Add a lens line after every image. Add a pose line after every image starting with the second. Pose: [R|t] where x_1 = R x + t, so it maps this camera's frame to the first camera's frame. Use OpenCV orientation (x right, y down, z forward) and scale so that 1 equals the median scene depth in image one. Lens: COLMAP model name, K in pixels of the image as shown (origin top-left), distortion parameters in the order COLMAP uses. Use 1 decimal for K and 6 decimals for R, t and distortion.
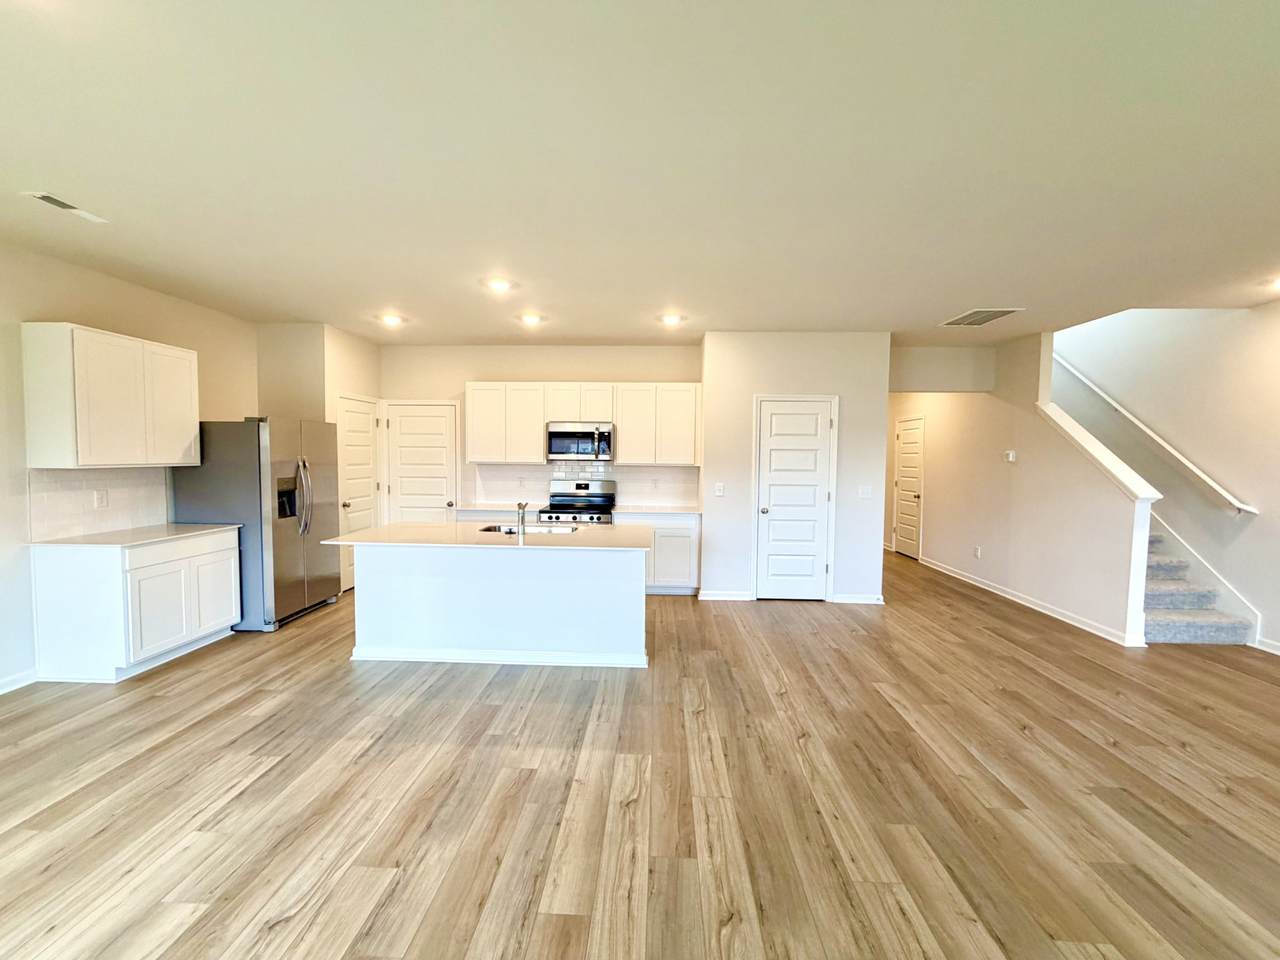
lens RADIAL K [[507.0, 0, 644.5], [0, 507.0, 478.6], [0, 0, 1]] dist [0.000617, -0.000136]
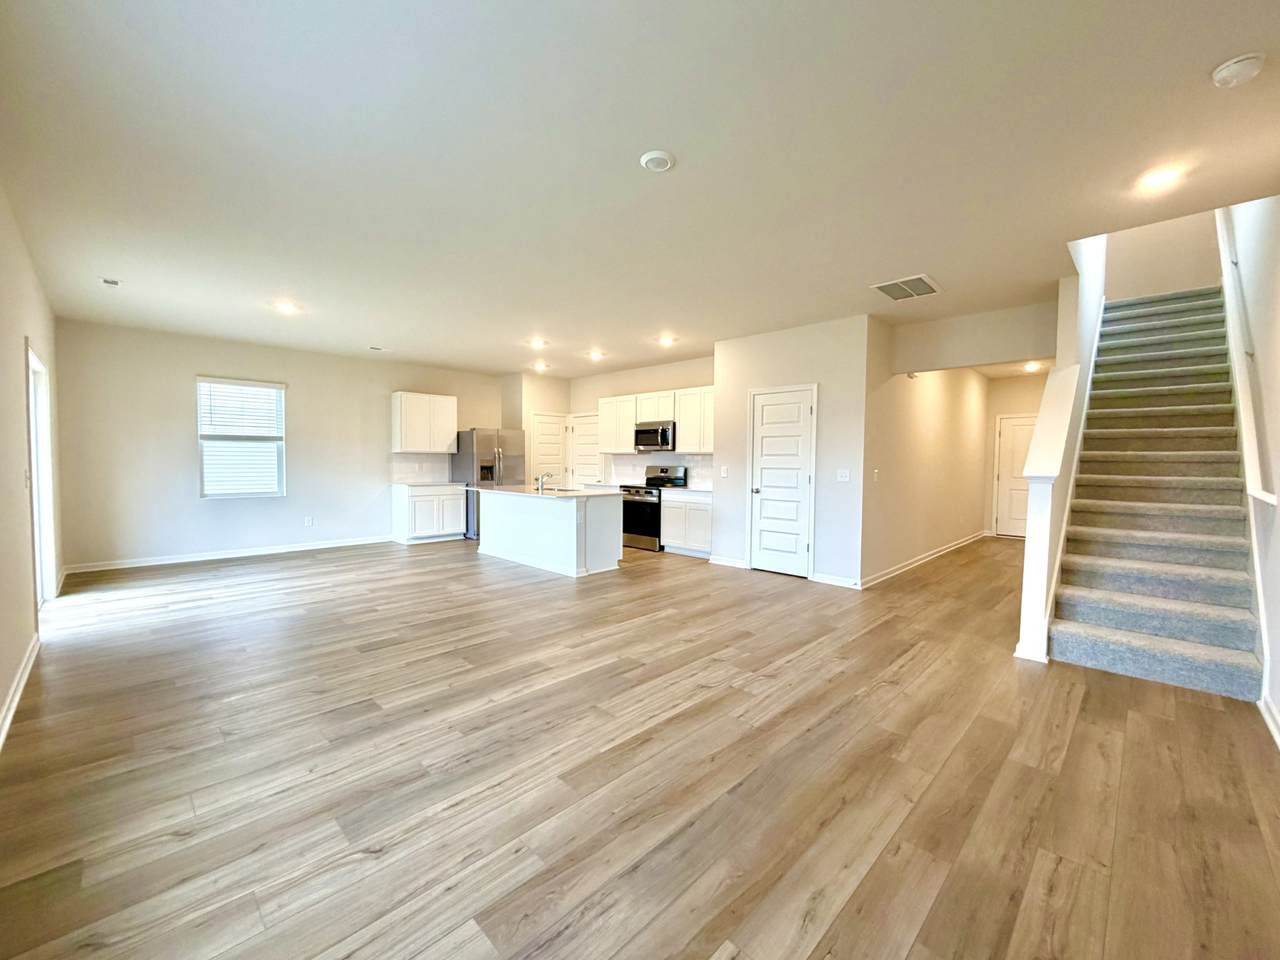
lens RADIAL K [[507.0, 0, 644.5], [0, 507.0, 478.6], [0, 0, 1]] dist [0.000617, -0.000136]
pose [[0.754091, 0.020402, -0.656453, 1.023084], [-0.031630, 0.999486, -0.005271, 0.064185], [0.656008, 0.024738, 0.754349, -0.029414]]
